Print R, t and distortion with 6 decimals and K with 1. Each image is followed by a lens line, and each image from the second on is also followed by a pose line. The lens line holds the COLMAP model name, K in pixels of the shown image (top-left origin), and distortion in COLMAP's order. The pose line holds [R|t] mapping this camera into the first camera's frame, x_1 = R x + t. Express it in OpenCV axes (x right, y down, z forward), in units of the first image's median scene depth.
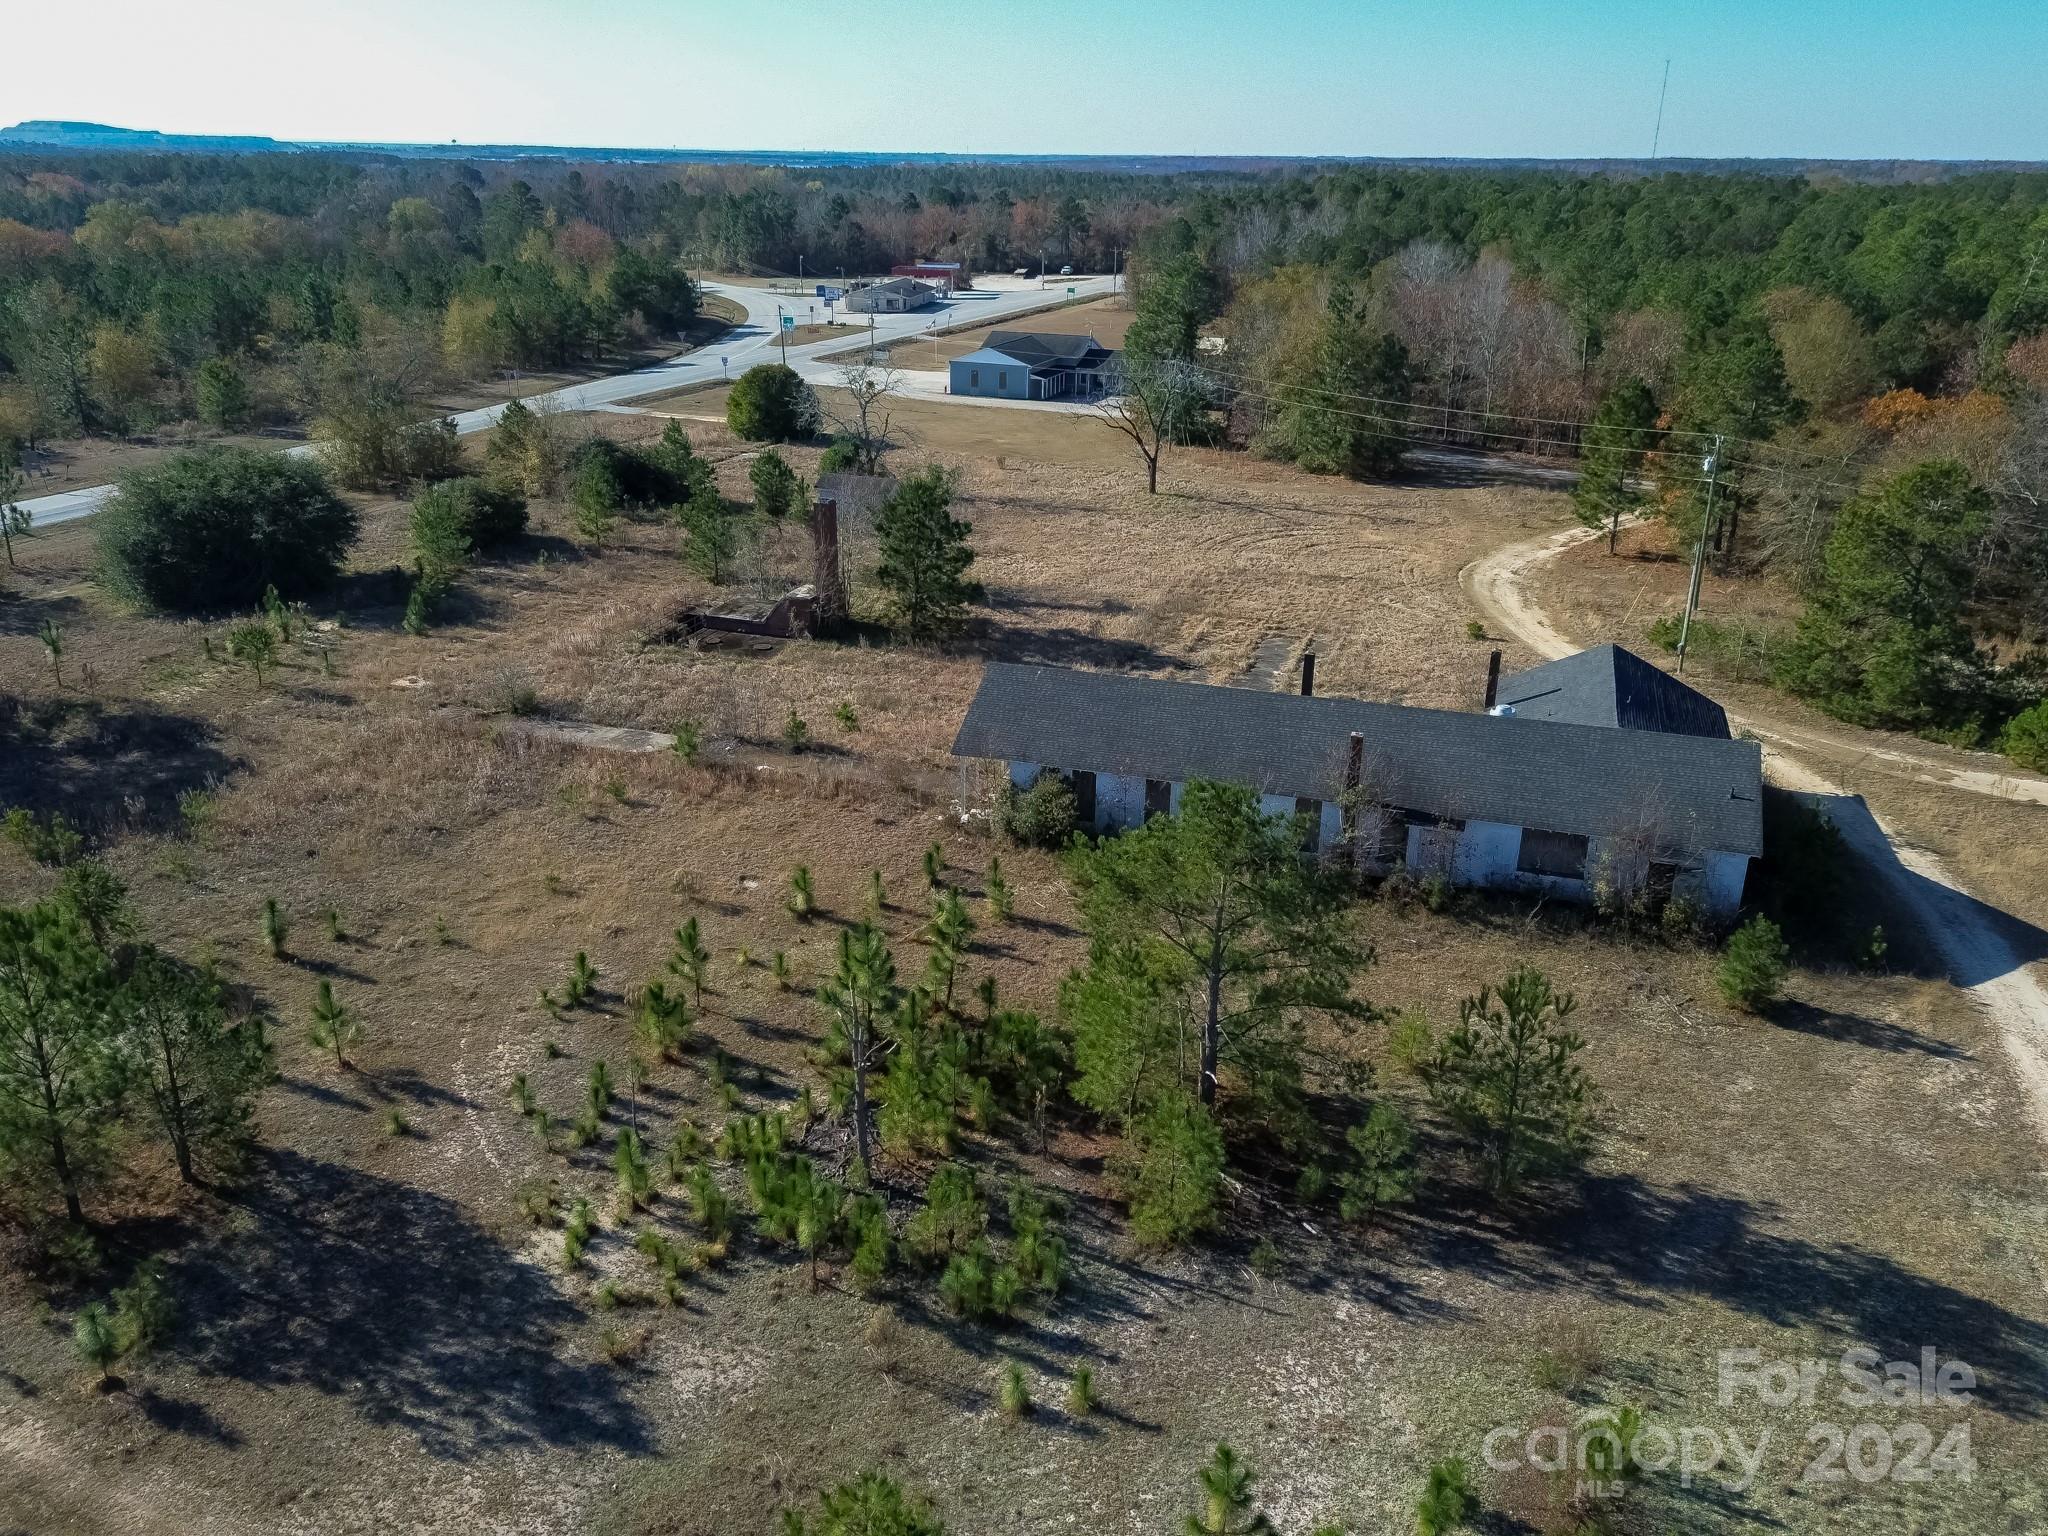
lens RADIAL K [[1595.1, 0, 1021.4], [0, 1595.1, 767.1], [0, 0, 1]] dist [0.085650, -0.082313]
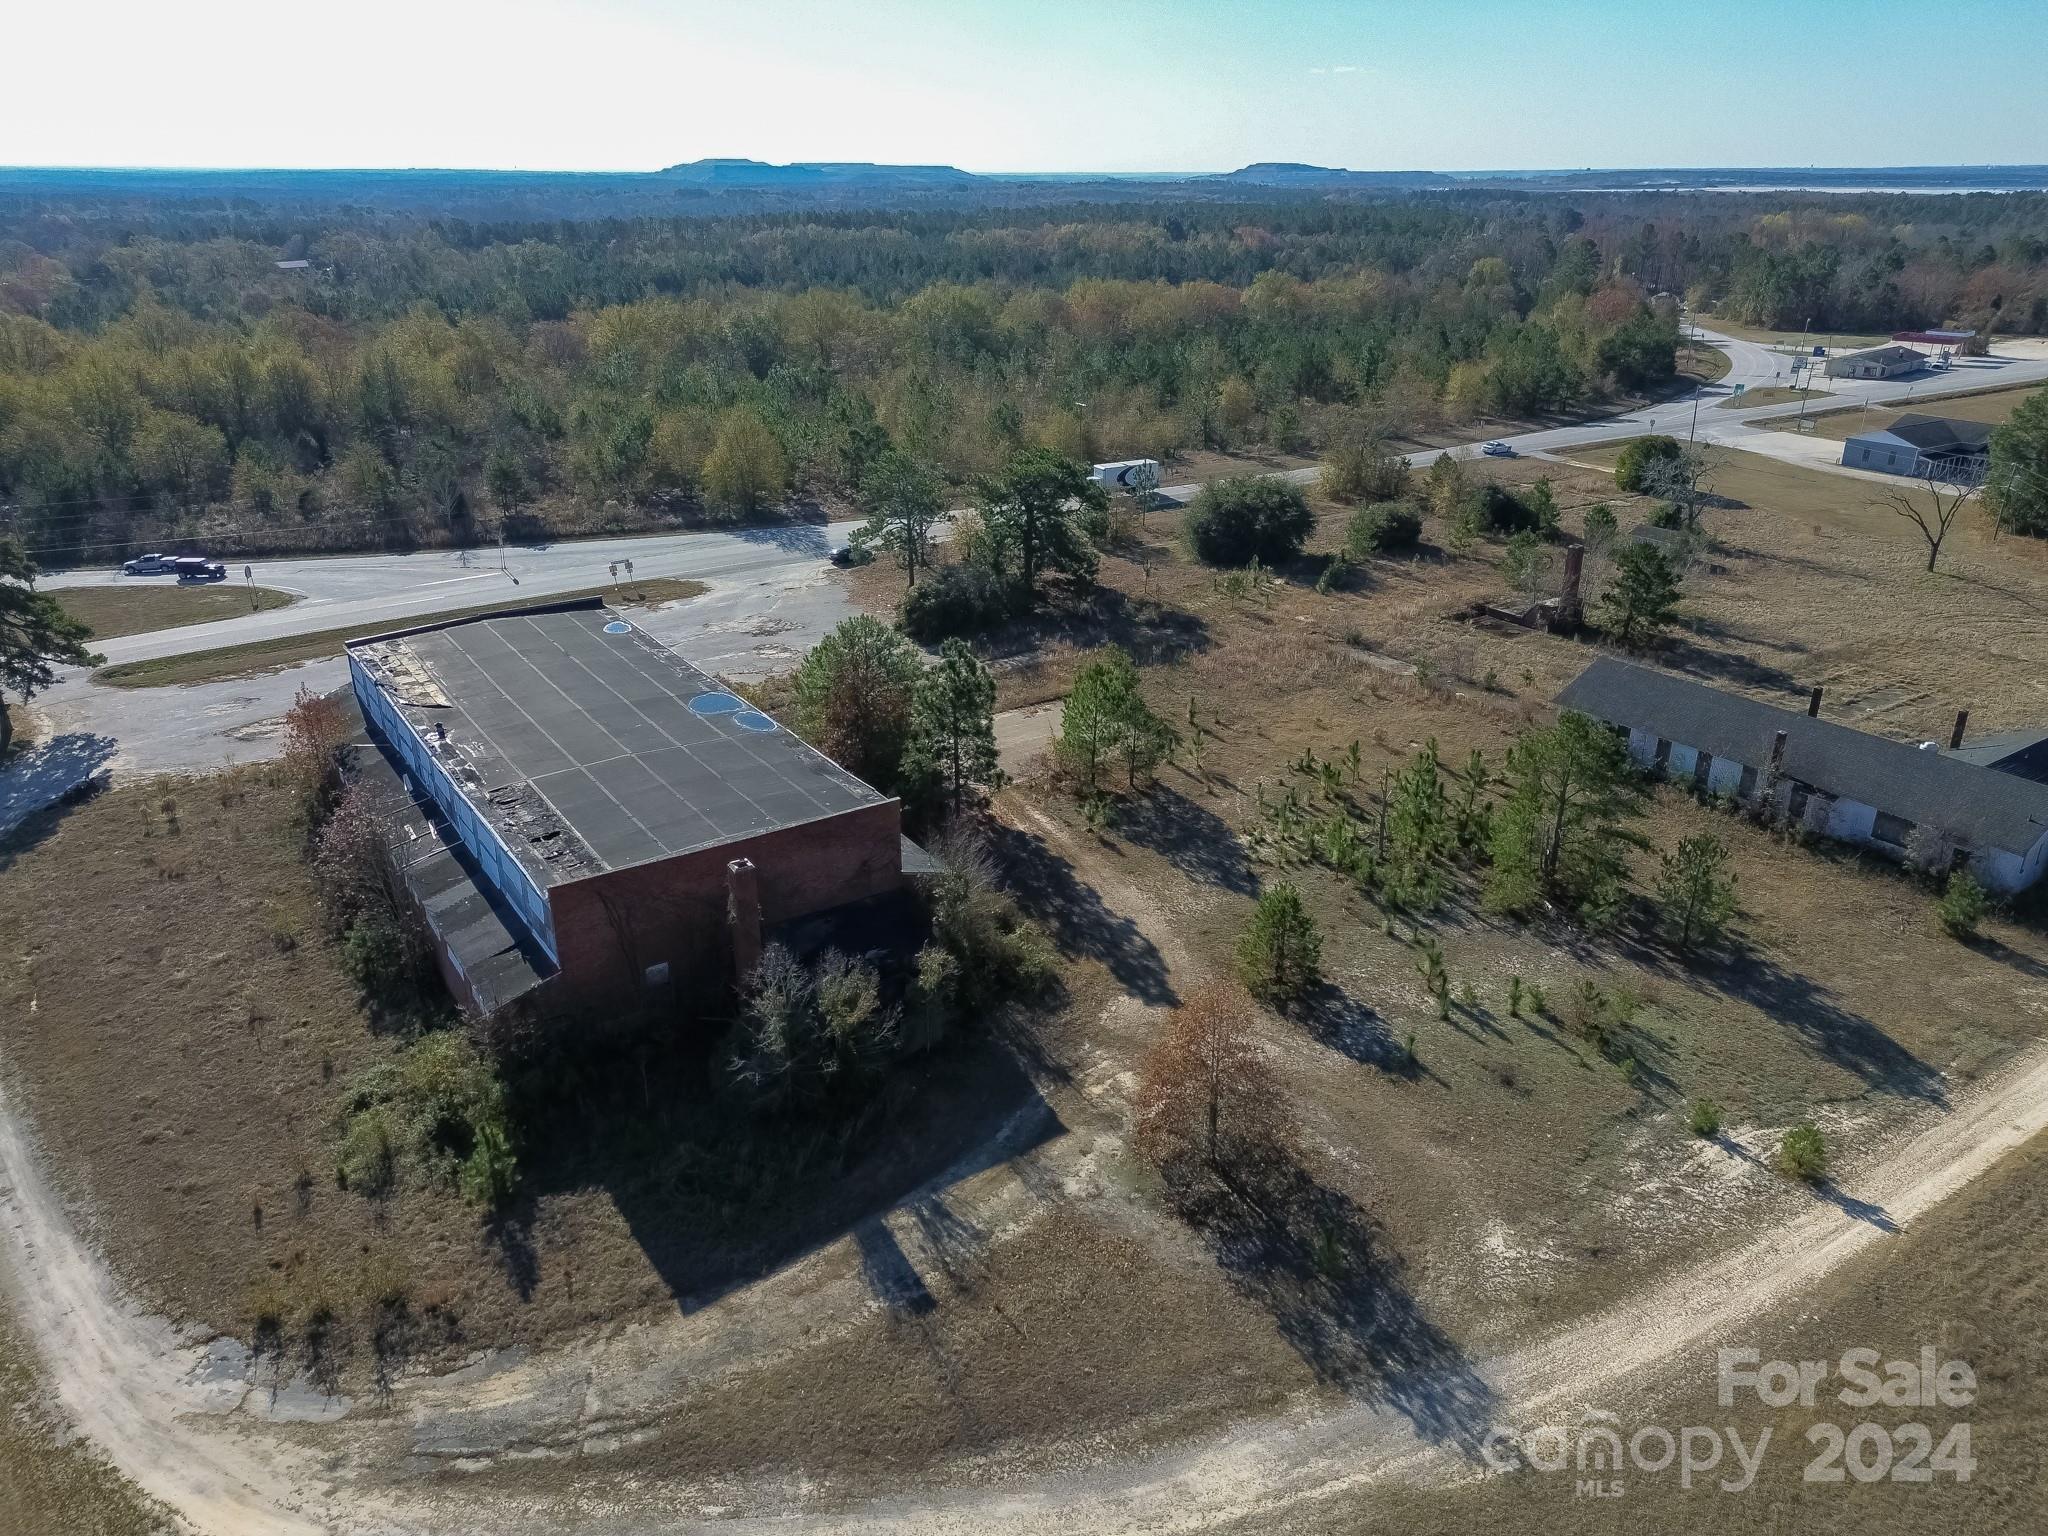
lens RADIAL K [[1440.2, 0, 1024.0], [0, 1440.2, 768.0], [0, 0, 1]] dist [0.085789, -0.079202]
pose [[0.788912, 0.222736, -0.572719, 0.302039], [-0.210084, 0.973601, 0.089254, 0.029070], [0.577480, 0.049905, 0.814878, -0.442083]]
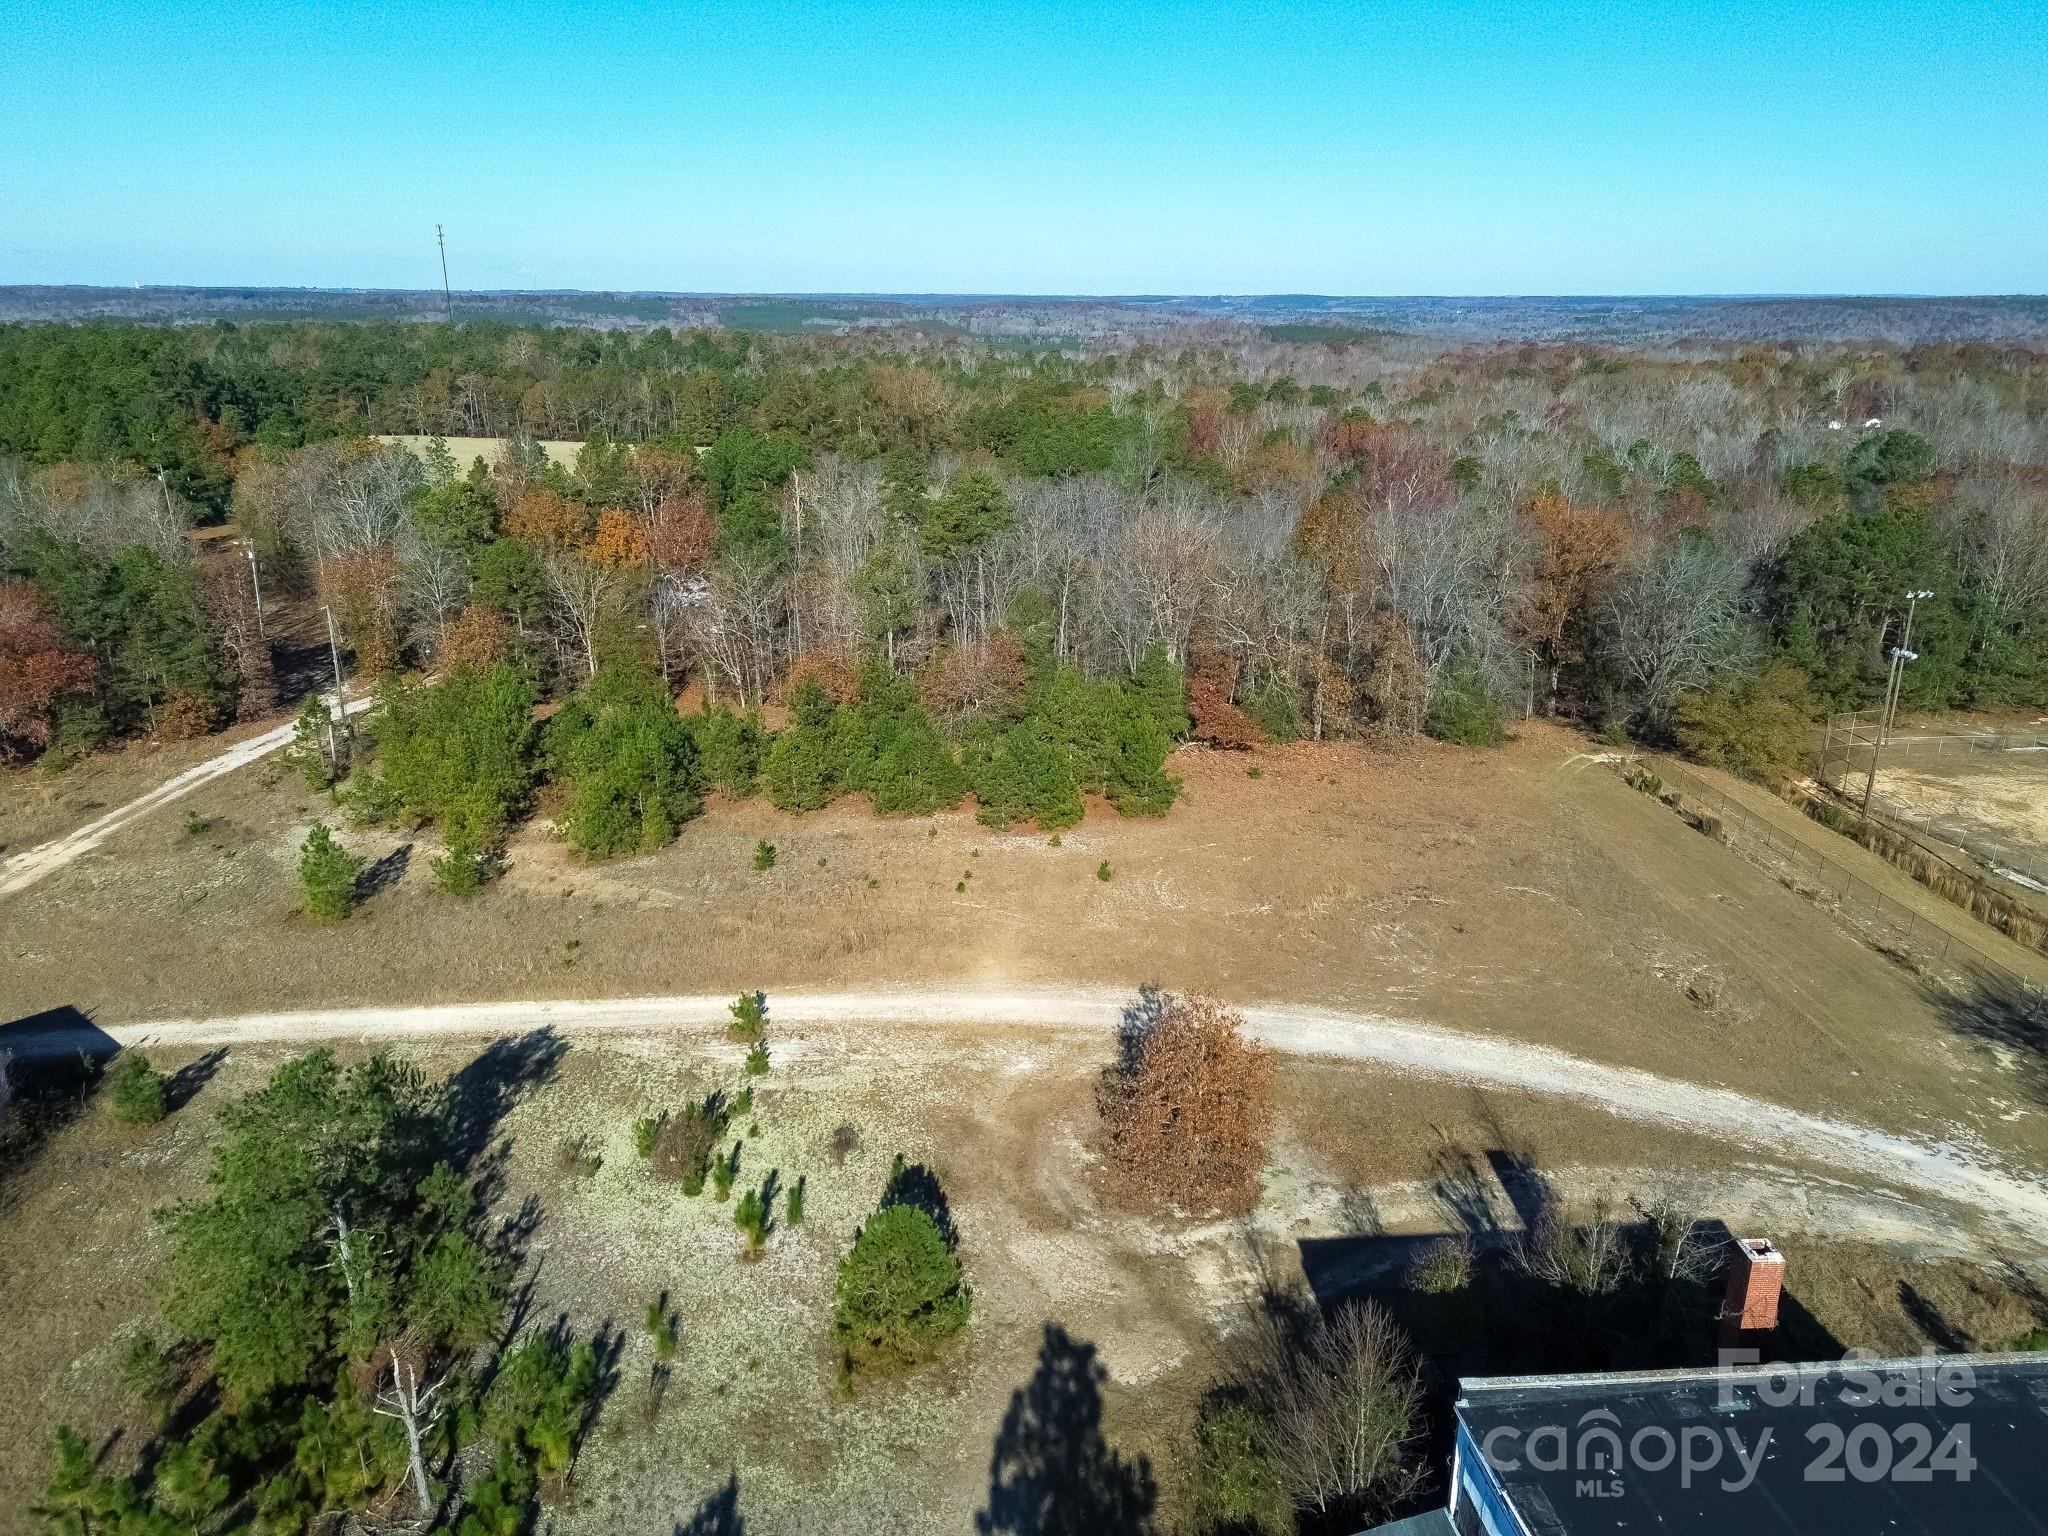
lens RADIAL K [[1595.1, 0, 1021.4], [0, 1595.1, 767.1], [0, 0, 1]] dist [0.085650, -0.082313]
pose [[-0.382782, -0.308641, 0.870758, -0.539782], [0.329857, 0.834755, 0.440884, -0.266762], [-0.862944, 0.455988, -0.217721, 0.308992]]
